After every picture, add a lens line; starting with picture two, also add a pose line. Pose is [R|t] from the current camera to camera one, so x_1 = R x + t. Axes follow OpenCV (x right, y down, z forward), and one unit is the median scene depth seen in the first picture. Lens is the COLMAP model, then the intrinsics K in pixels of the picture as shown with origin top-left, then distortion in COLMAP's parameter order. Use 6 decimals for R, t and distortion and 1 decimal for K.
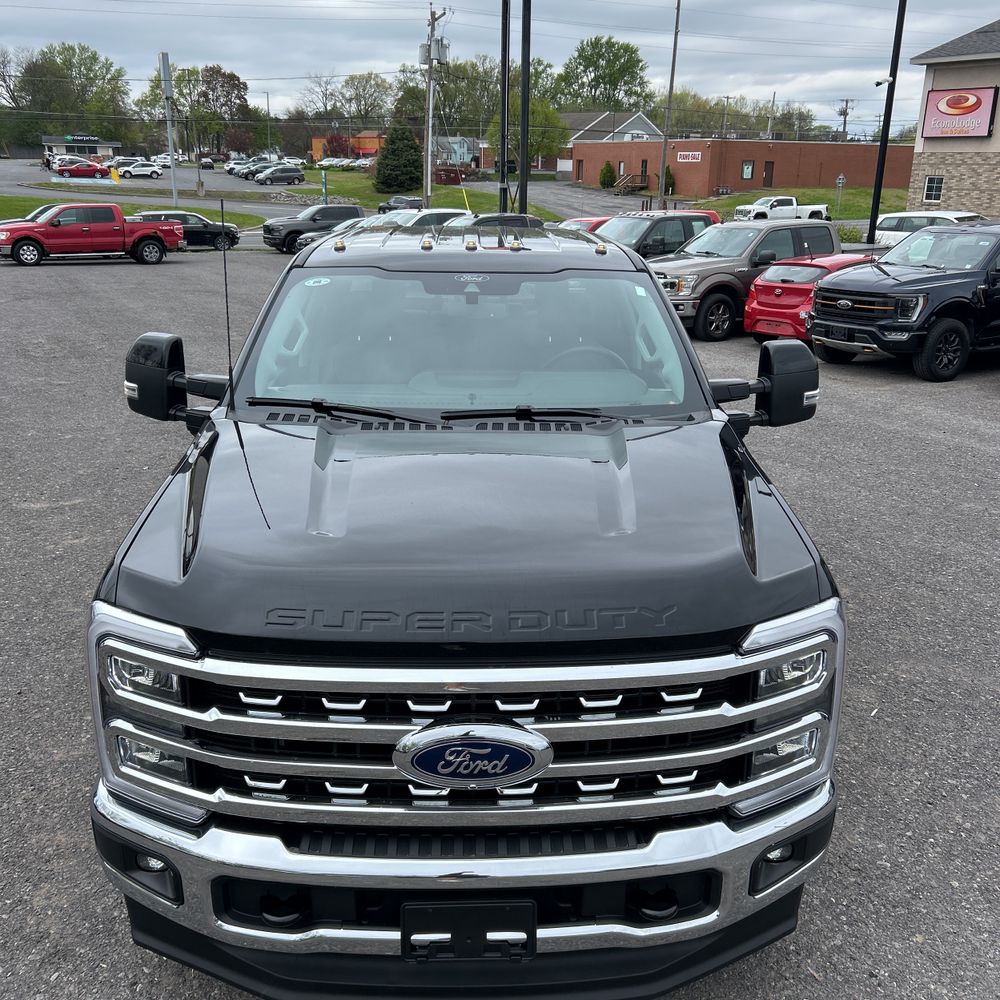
lens RADIAL K [[1008.7, 0, 506.7], [0, 1008.7, 501.9], [0, 0, 1]] dist [0.015223, 0.000000]
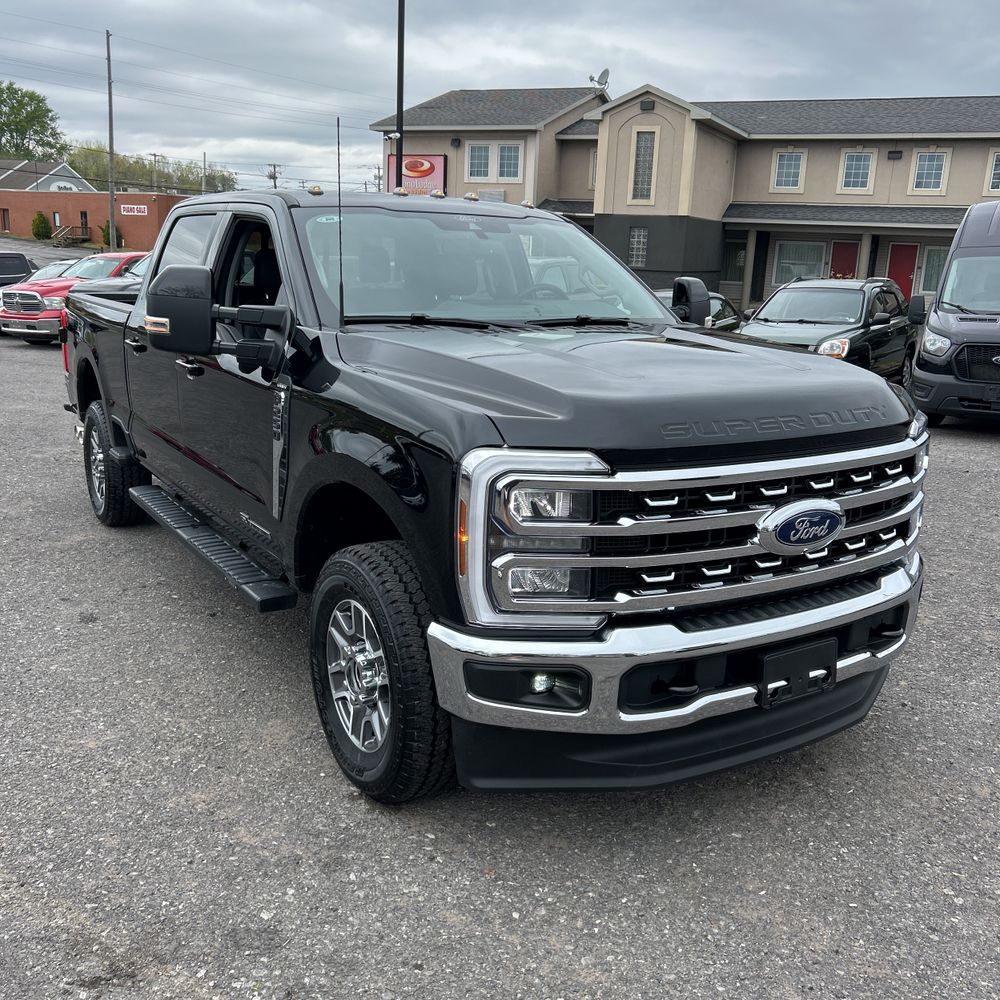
lens RADIAL K [[1008.7, 0, 506.1], [0, 1008.7, 495.2], [0, 0, 1]] dist [0.015223, 0.000000]
pose [[0.861223, -0.101887, 0.497909, -0.587620], [0.132483, 0.990834, -0.026398, 0.115762], [-0.490655, 0.088699, 0.866827, 0.039715]]
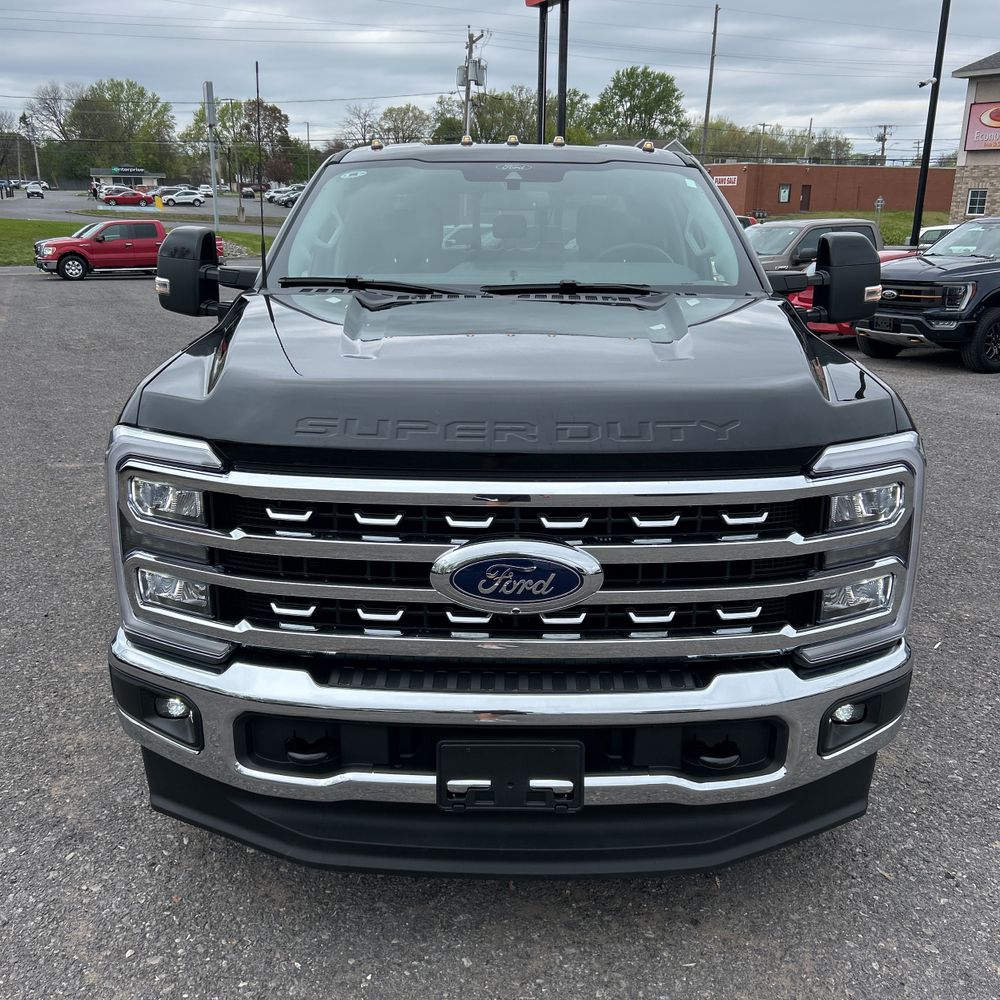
lens RADIAL K [[1008.7, 0, 498.1], [0, 1008.7, 501.7], [0, 0, 1]] dist [0.015223, 0.000000]
pose [[0.999122, 0.007086, -0.041286, -0.007554], [-0.008242, 0.999577, -0.027890, 0.123402], [0.041071, 0.028206, 0.998758, 0.048373]]
